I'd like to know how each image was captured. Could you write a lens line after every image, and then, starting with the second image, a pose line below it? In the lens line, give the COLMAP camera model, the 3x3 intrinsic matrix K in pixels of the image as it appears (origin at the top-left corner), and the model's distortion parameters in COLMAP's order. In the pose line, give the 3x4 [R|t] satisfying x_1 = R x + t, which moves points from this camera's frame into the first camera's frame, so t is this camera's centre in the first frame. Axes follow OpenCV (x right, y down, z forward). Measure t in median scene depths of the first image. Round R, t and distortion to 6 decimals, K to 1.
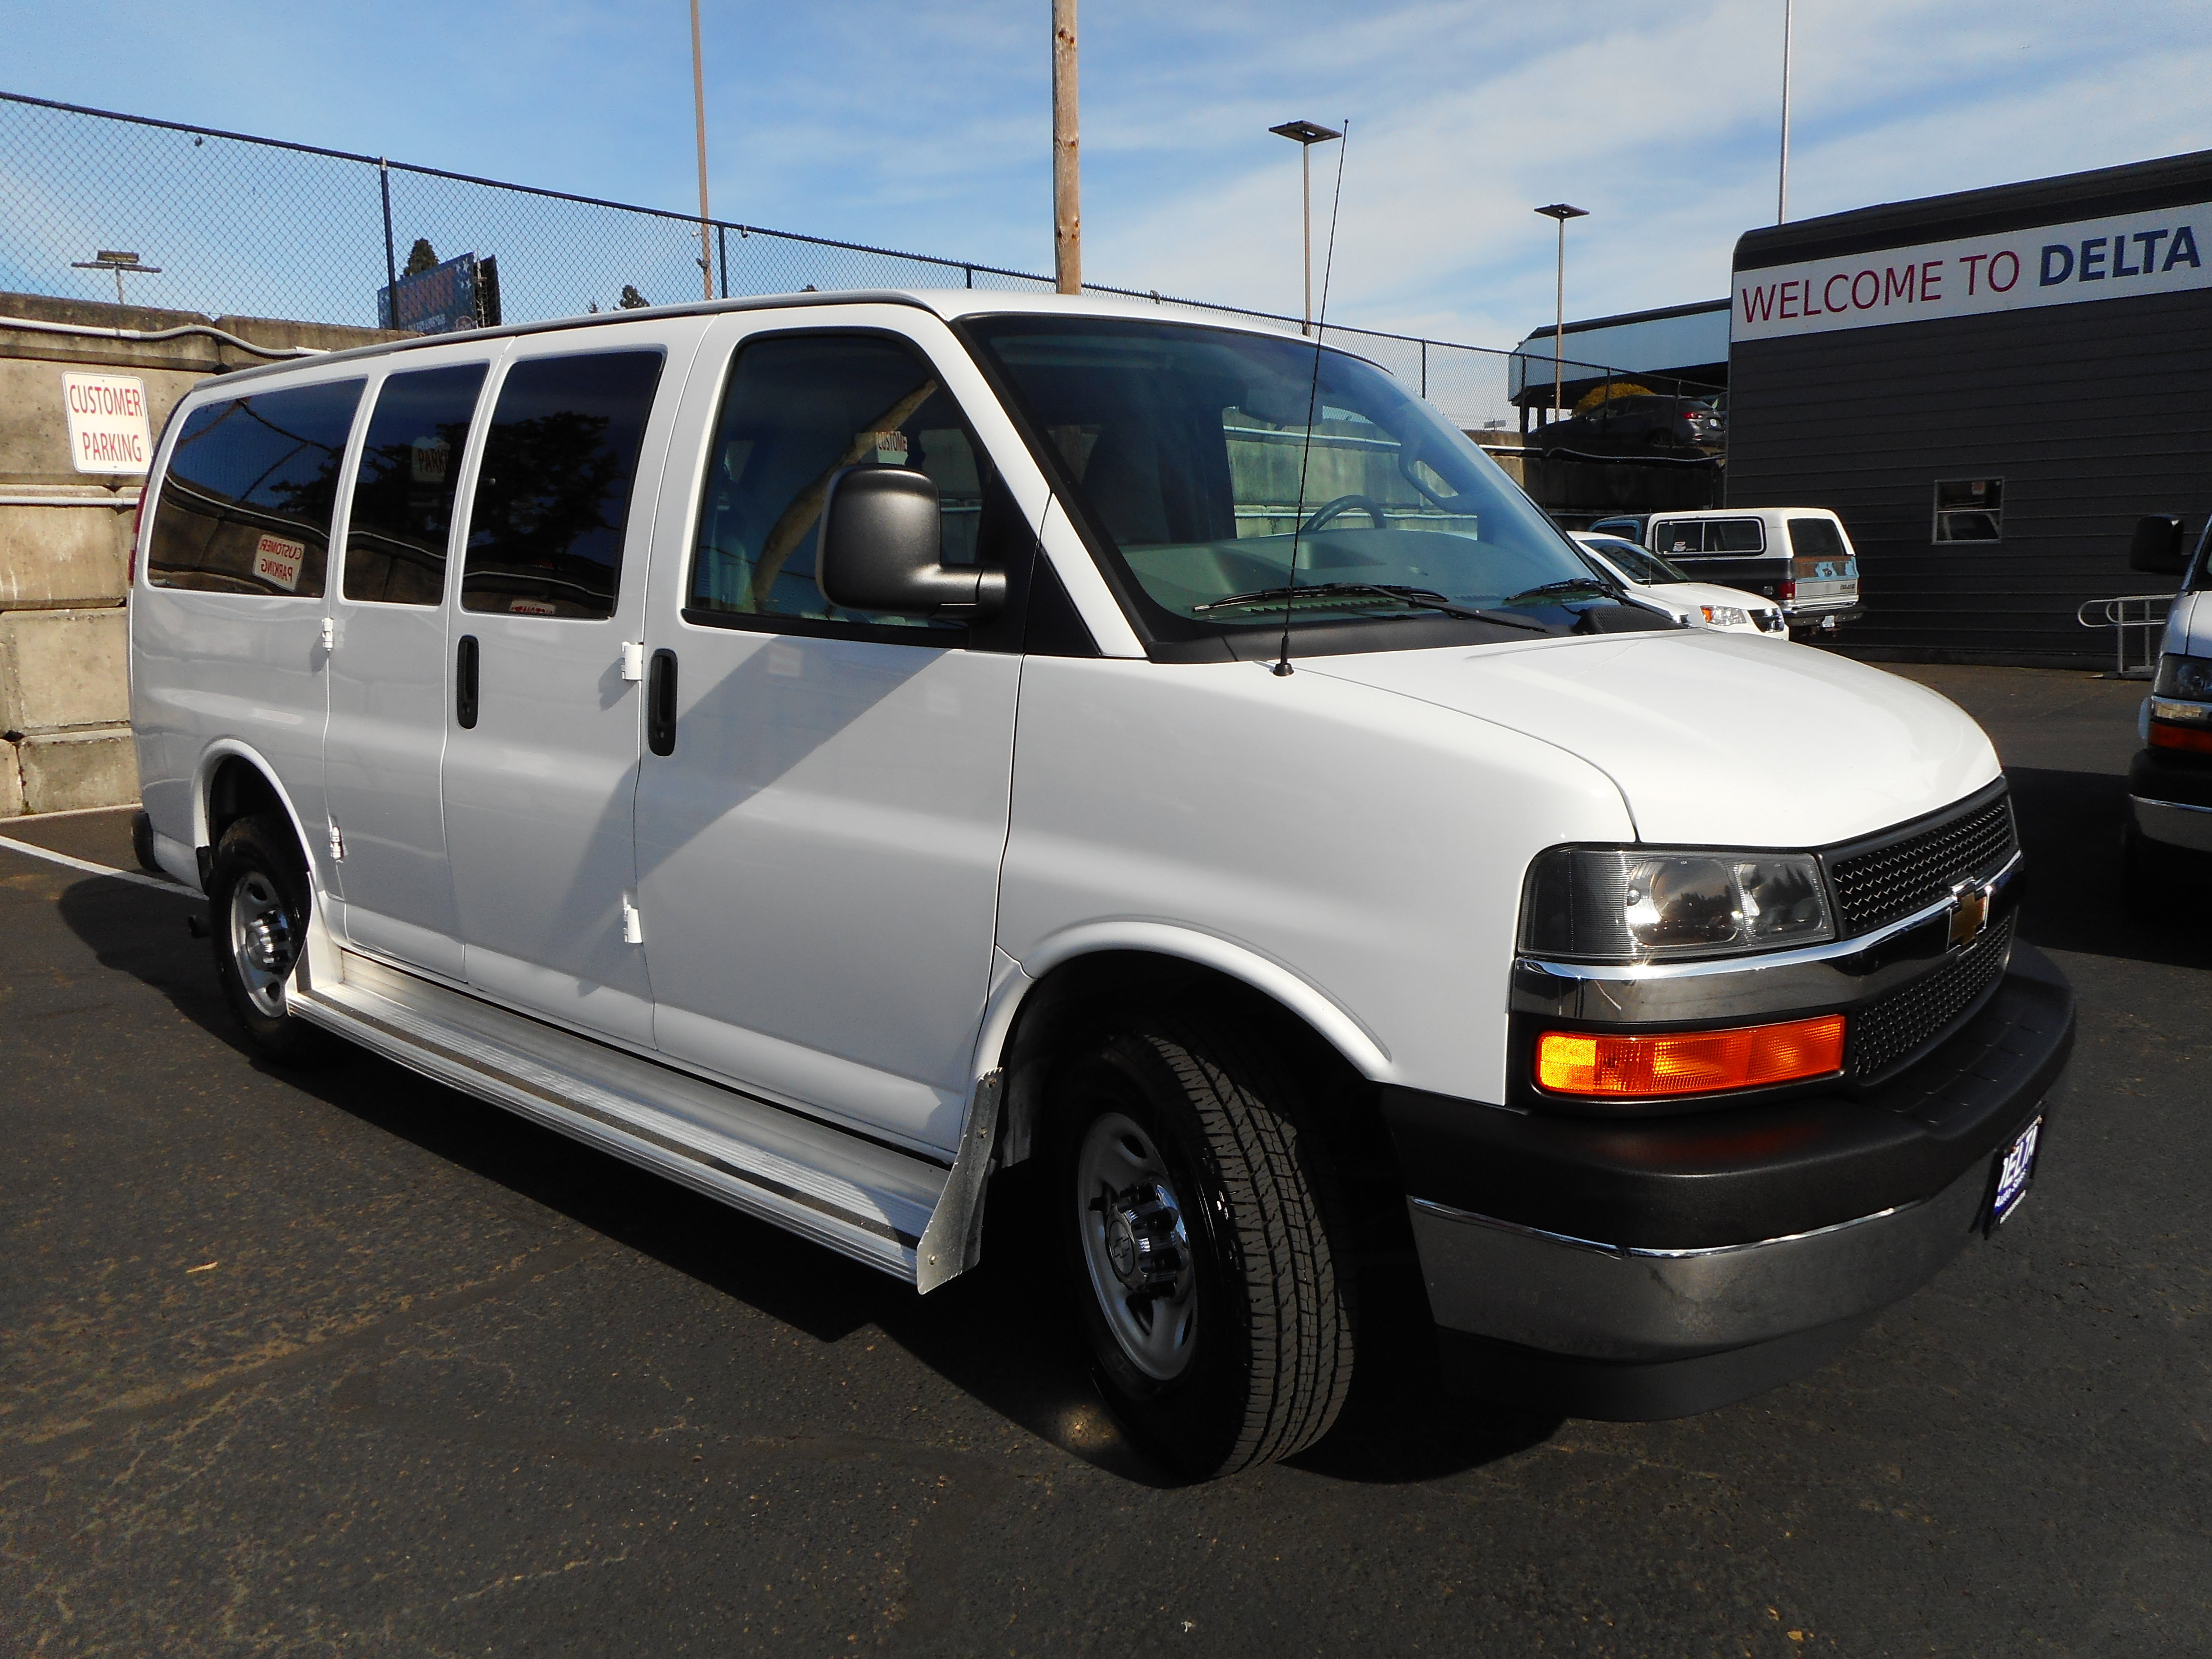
lens RADIAL K [[1611.8, 0, 1106.8], [0, 1611.8, 830.5], [0, 0, 1]] dist [-0.004607, 0.000526]
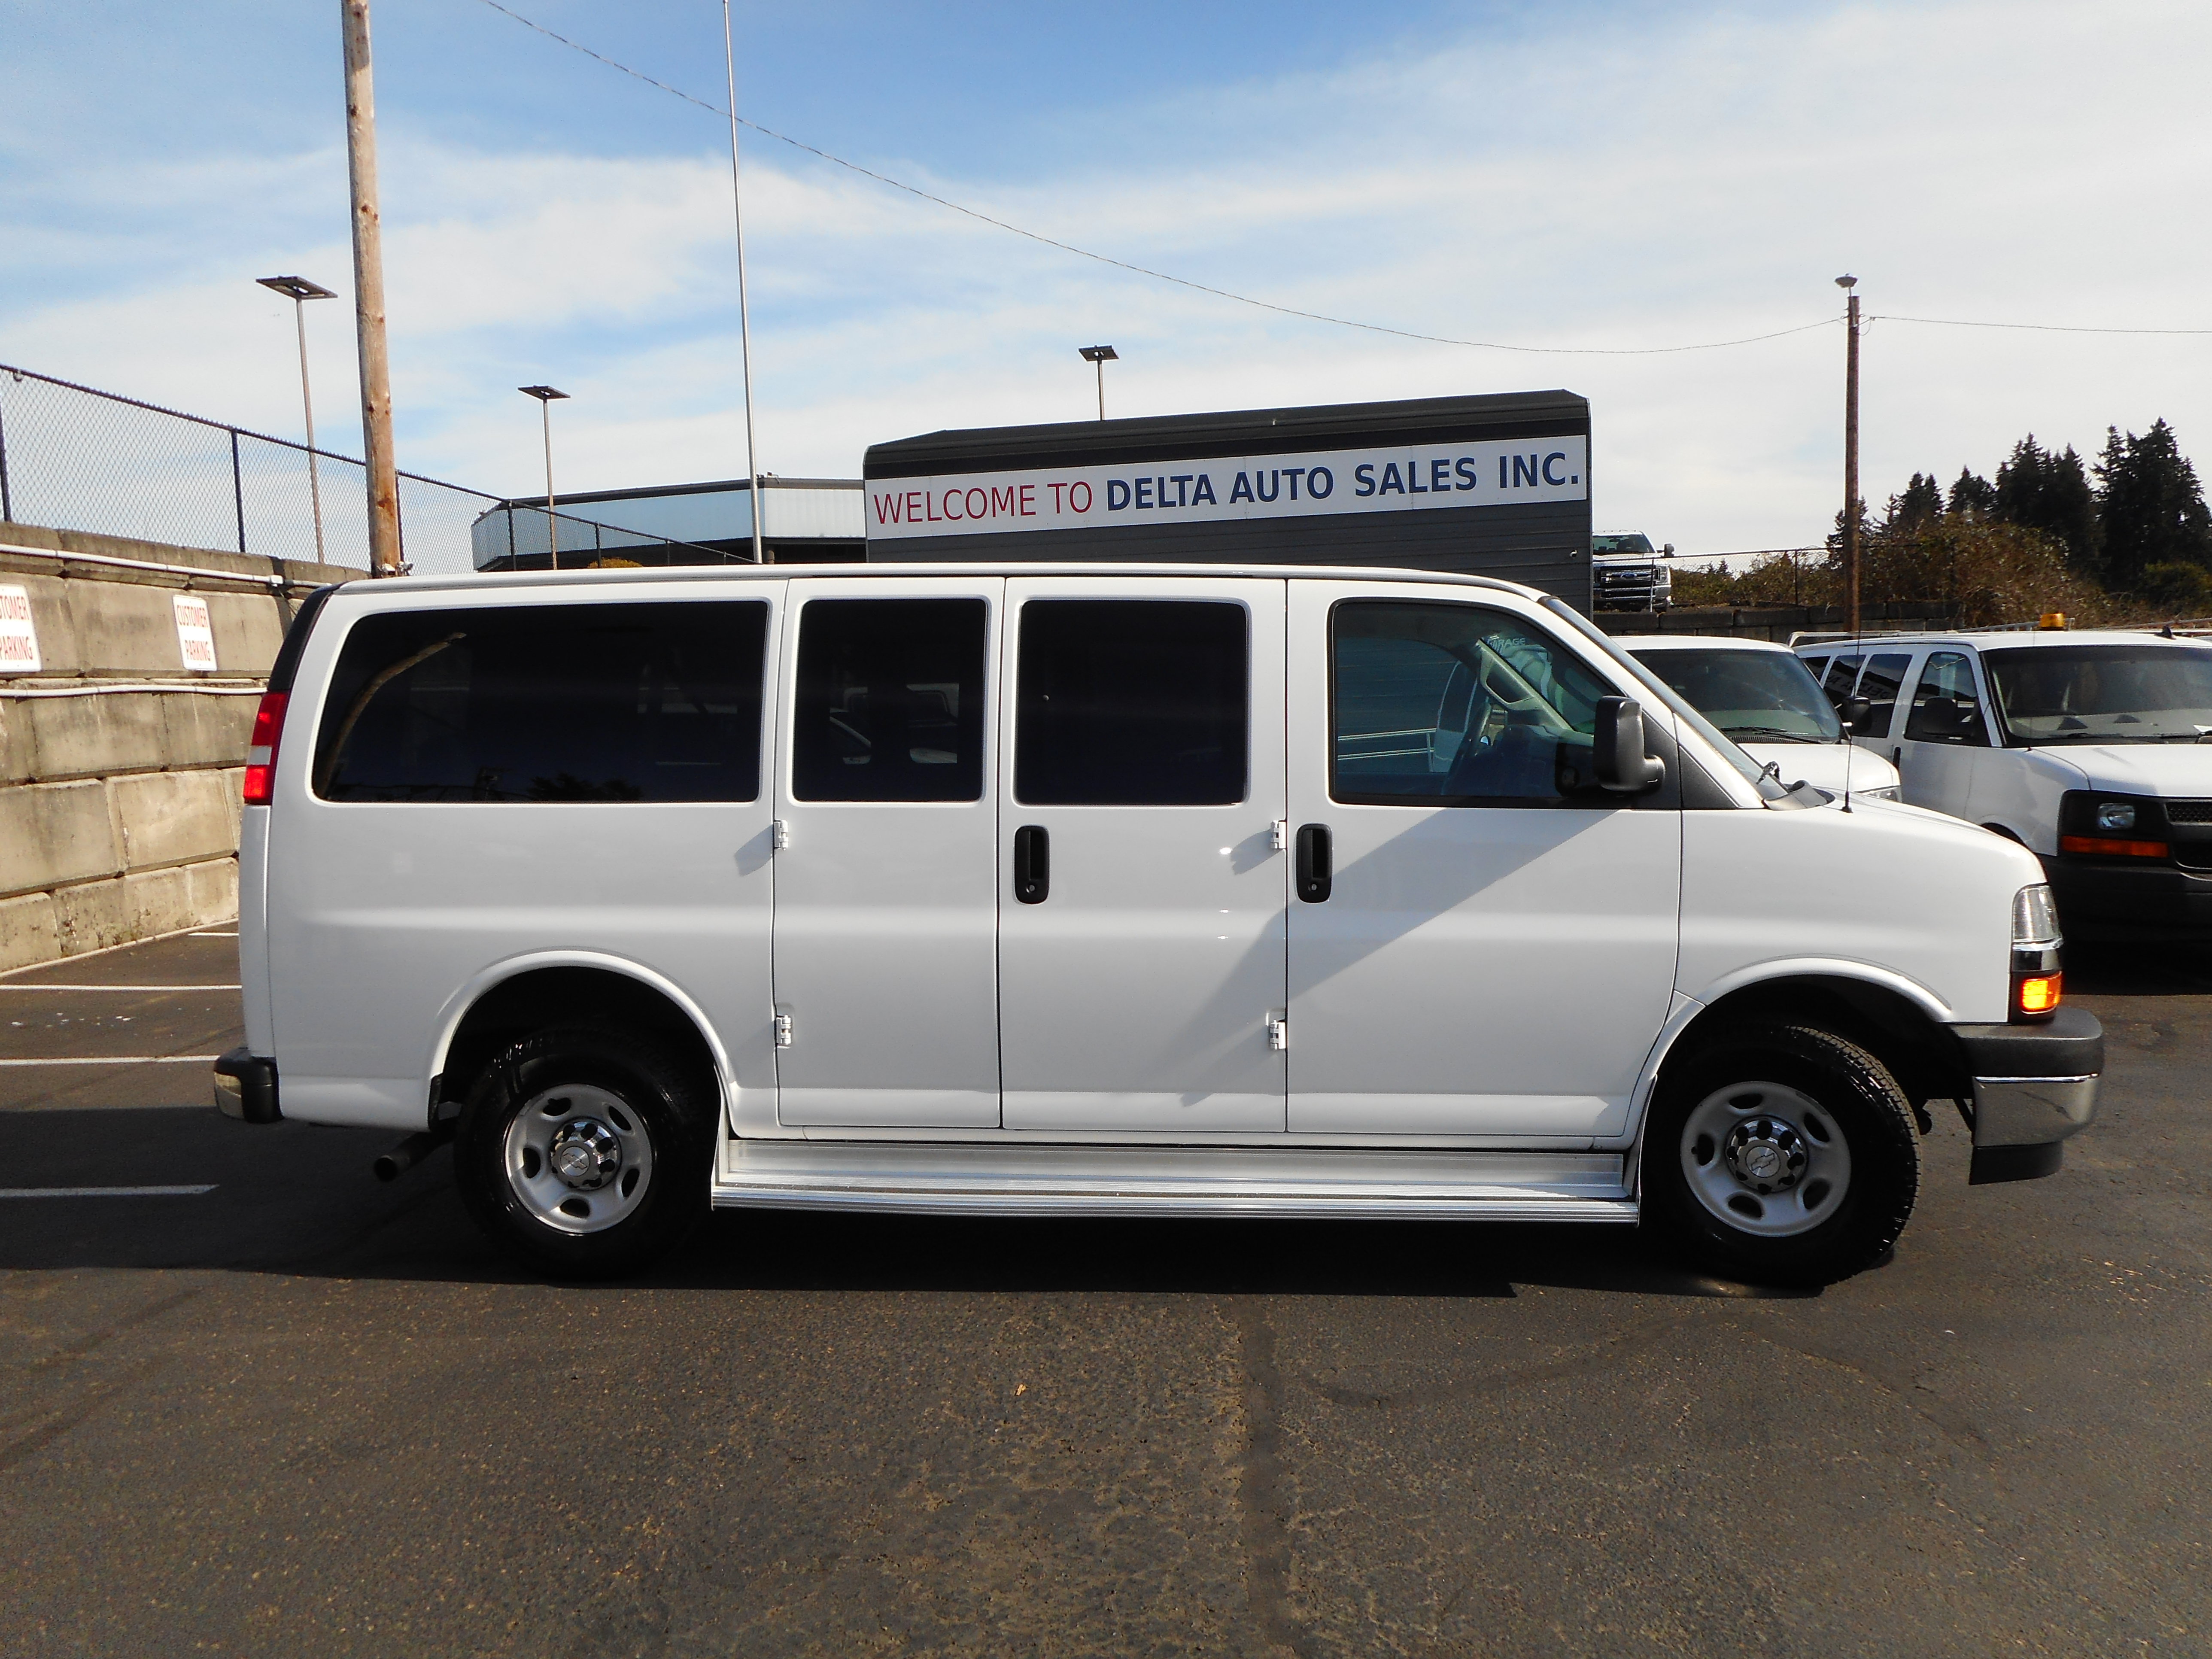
lens RADIAL K [[1645.7, 0, 1041.6], [0, 1645.7, 836.4], [0, 0, 1]] dist [-0.002354, 0.000120]
pose [[0.816677, -0.056320, 0.574340, -1.197182], [0.113054, 0.991556, -0.063523, -0.038211], [-0.565913, 0.116809, 0.816148, 0.003380]]
